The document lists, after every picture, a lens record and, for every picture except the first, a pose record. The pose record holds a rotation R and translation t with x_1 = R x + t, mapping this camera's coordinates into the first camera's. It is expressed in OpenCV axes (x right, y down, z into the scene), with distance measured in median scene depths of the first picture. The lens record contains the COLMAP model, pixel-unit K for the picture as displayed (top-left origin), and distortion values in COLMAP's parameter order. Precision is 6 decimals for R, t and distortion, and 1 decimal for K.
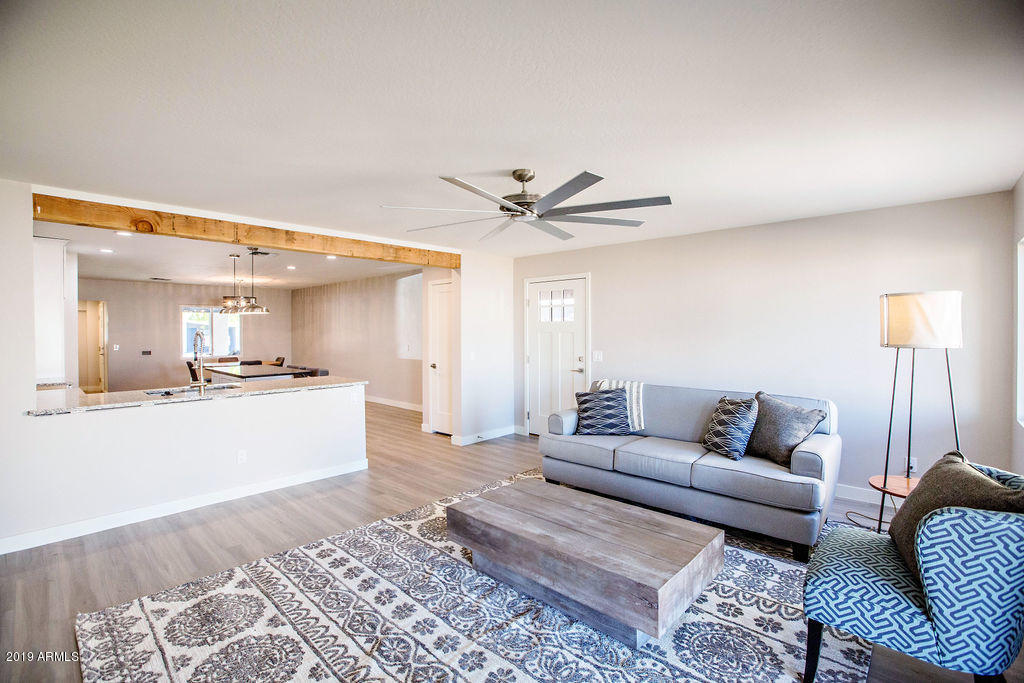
lens RADIAL K [[465.9, 0, 512.0], [0, 465.9, 341.5], [0, 0, 1]] dist [-0.024769, 0.000771]
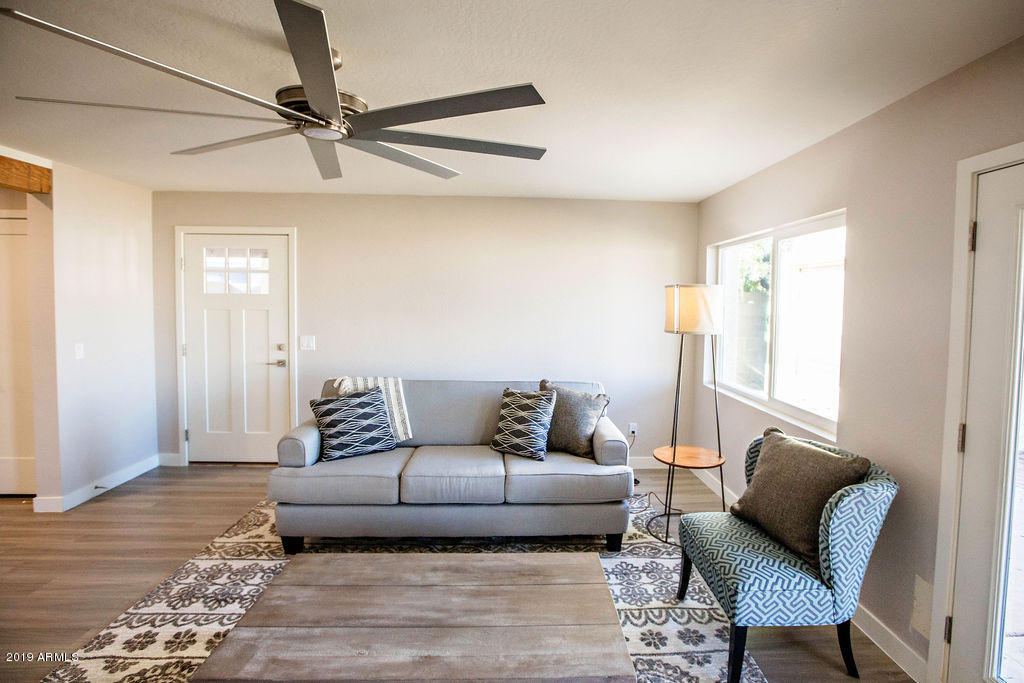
lens RADIAL K [[496.8, 0, 514.0], [0, 496.8, 321.2], [0, 0, 1]] dist [-0.059776, 0.022926]
pose [[0.703103, -0.018396, 0.710850, -0.230139], [-0.001048, 0.999637, 0.026906, -0.039206], [-0.711087, -0.019663, 0.702829, 0.362178]]
